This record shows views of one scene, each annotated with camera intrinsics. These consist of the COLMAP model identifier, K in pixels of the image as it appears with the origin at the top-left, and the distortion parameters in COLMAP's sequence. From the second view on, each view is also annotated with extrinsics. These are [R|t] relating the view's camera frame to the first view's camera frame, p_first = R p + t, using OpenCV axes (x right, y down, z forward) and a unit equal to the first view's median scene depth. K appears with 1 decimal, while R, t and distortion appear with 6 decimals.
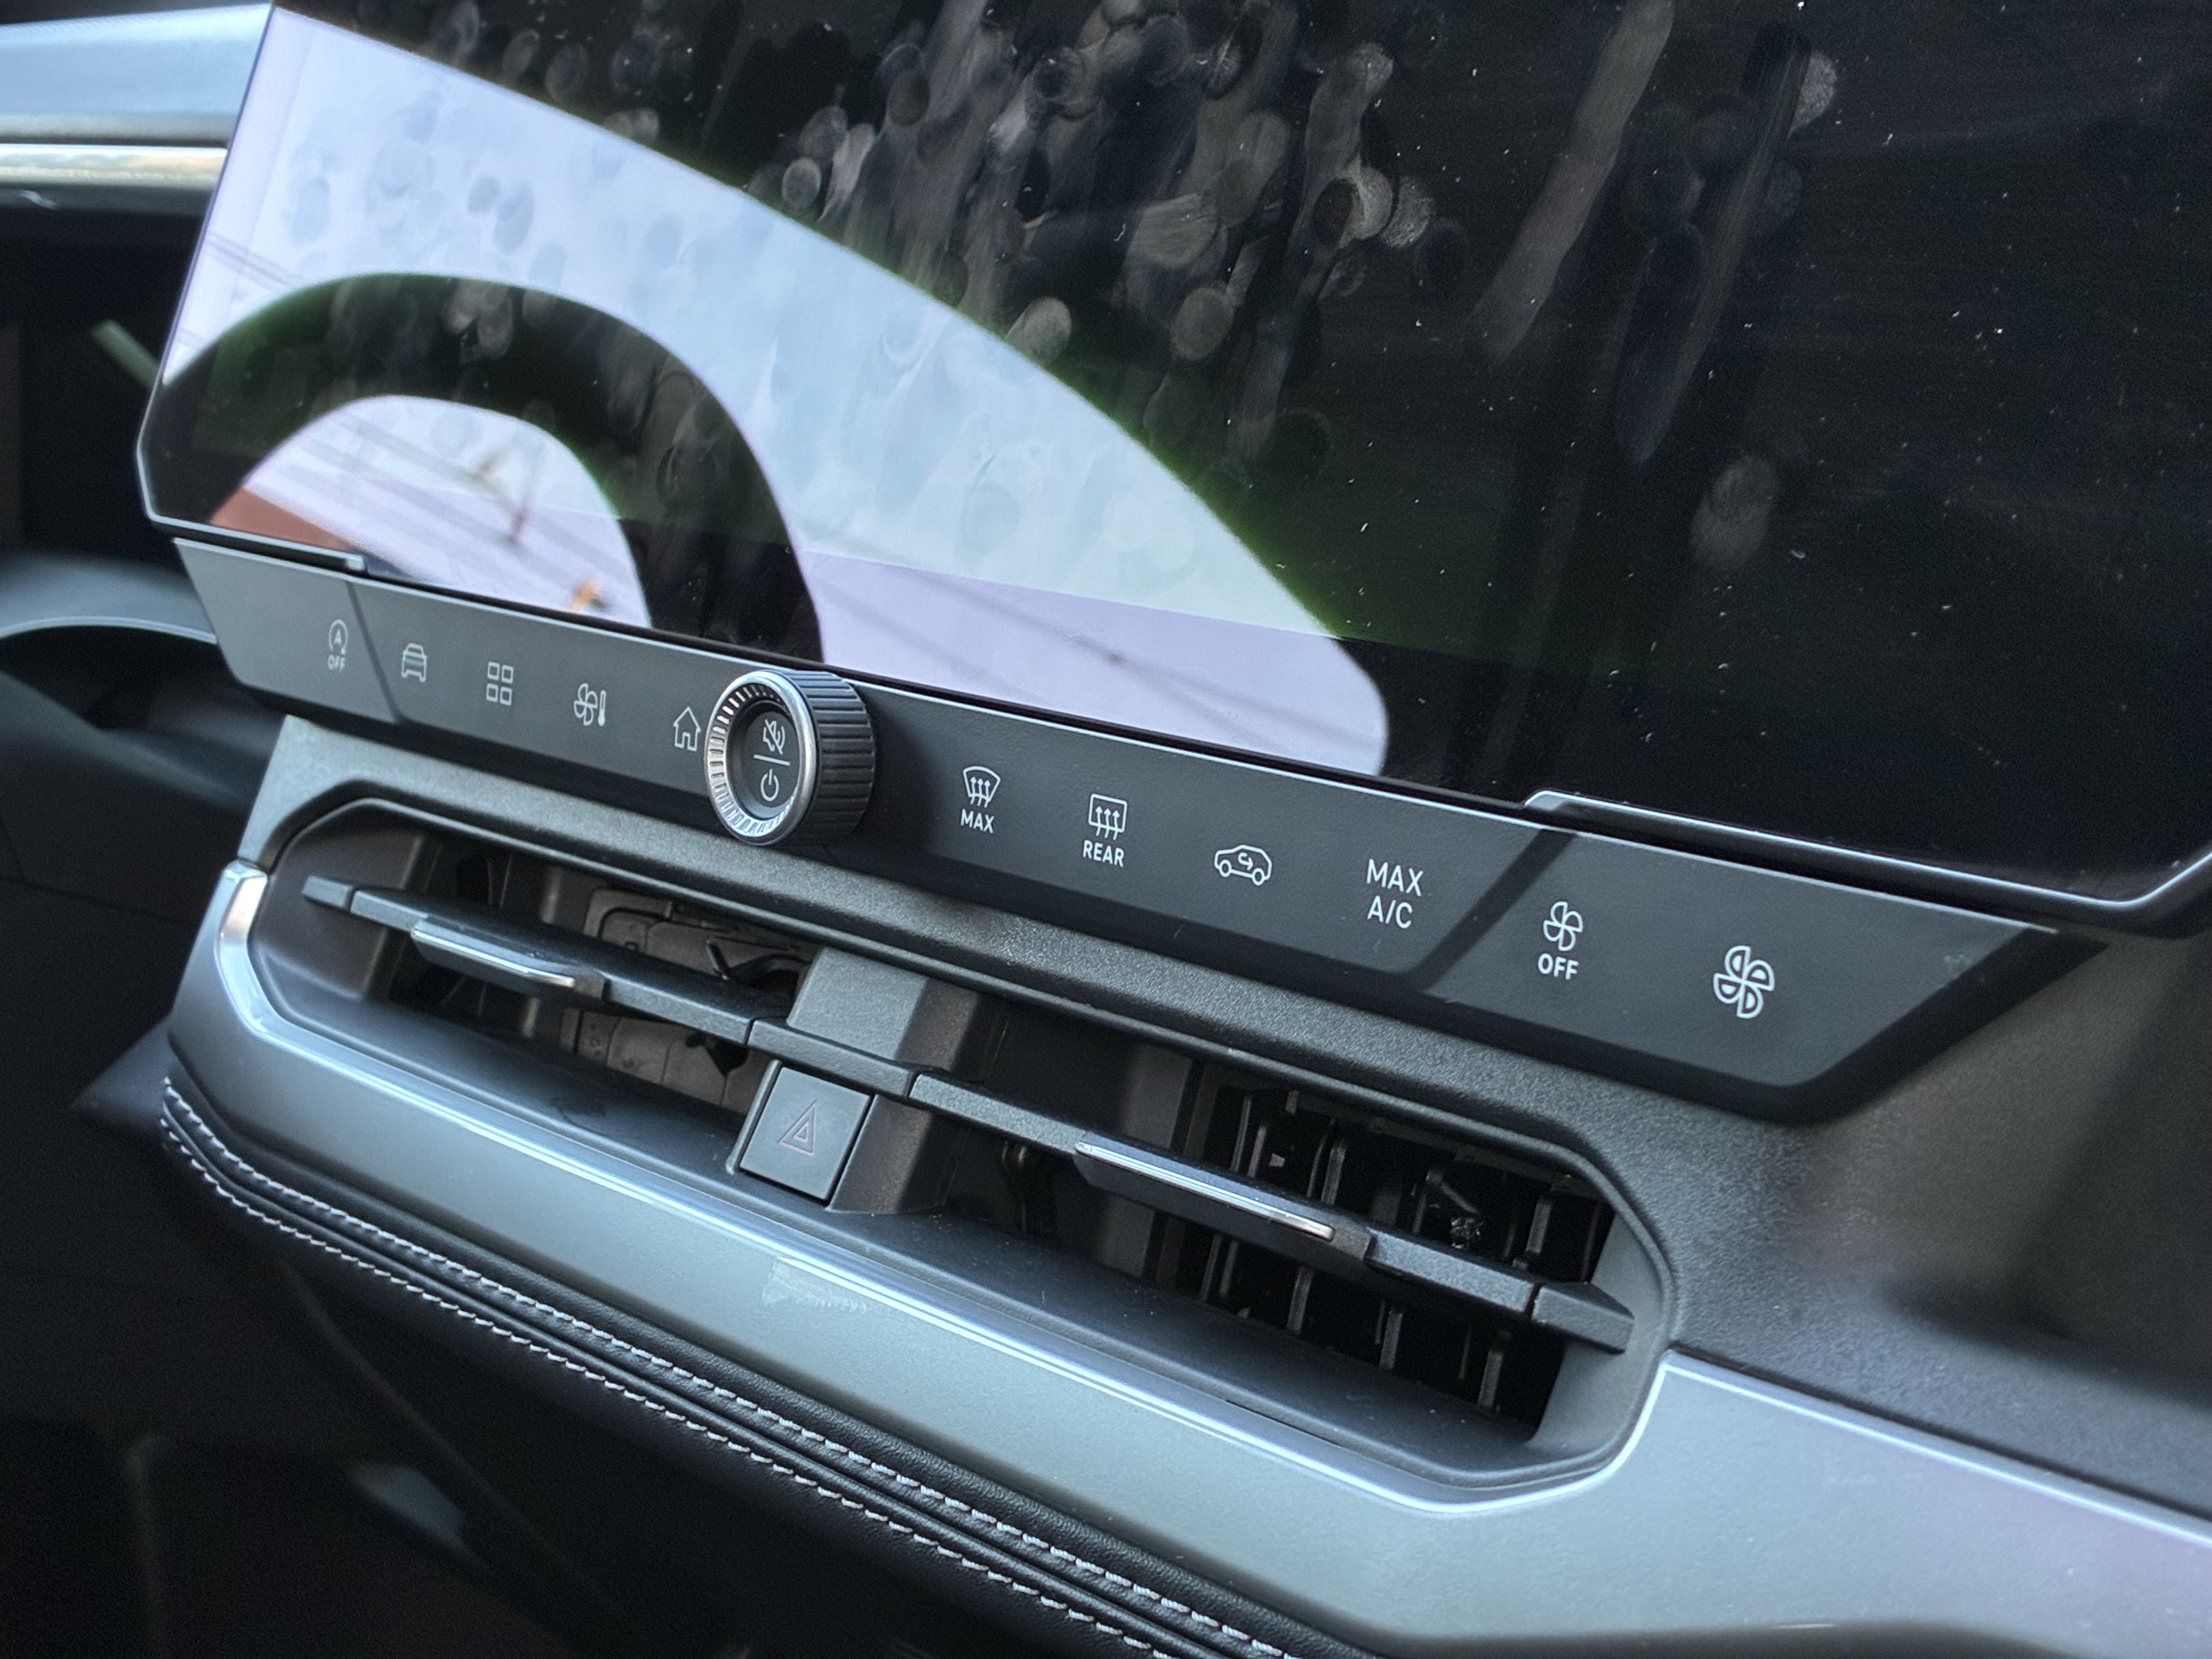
lens RADIAL K [[3410.3, 0, 1098.9], [0, 3410.3, 813.1], [0, 0, 1]] dist [0.172146, 0.000000]
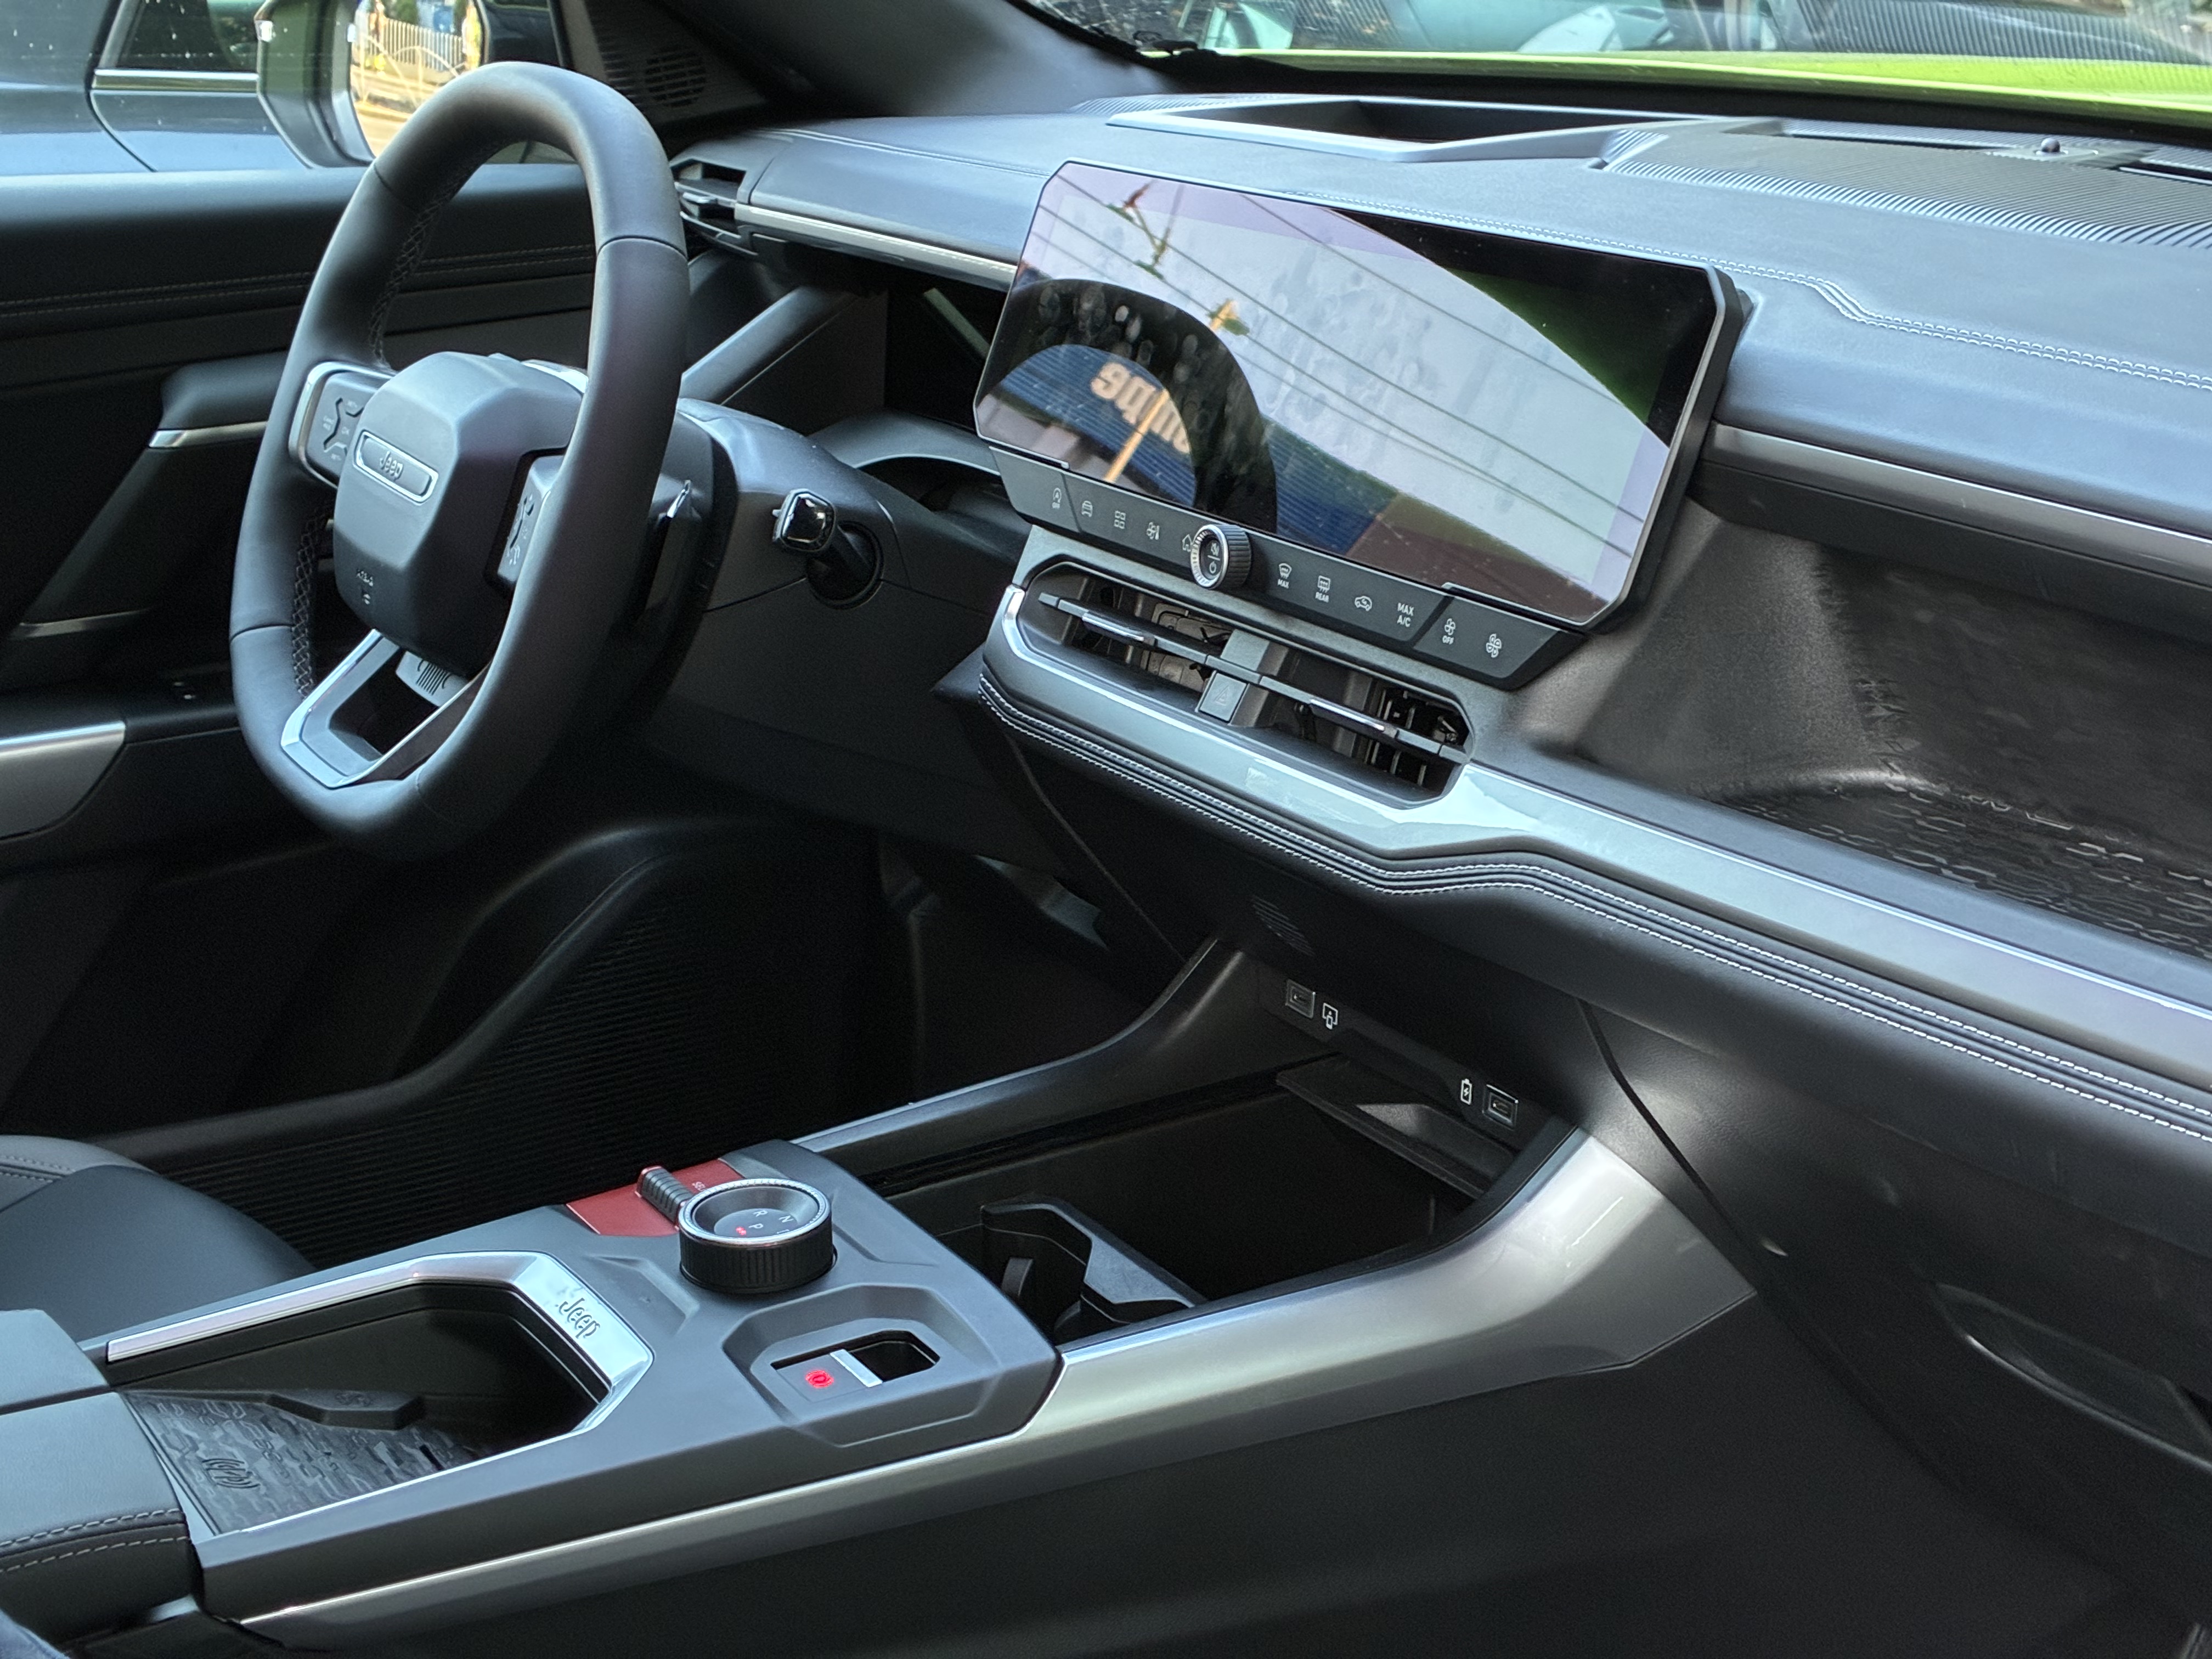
lens RADIAL K [[3410.3, 0, 1108.5], [0, 3410.3, 831.5], [0, 0, 1]] dist [0.172146, 0.000000]
pose [[0.982196, 0.053424, -0.180103, 0.306499], [-0.037721, 0.995271, 0.089514, -0.036823], [0.184033, -0.081127, 0.979566, -1.611324]]
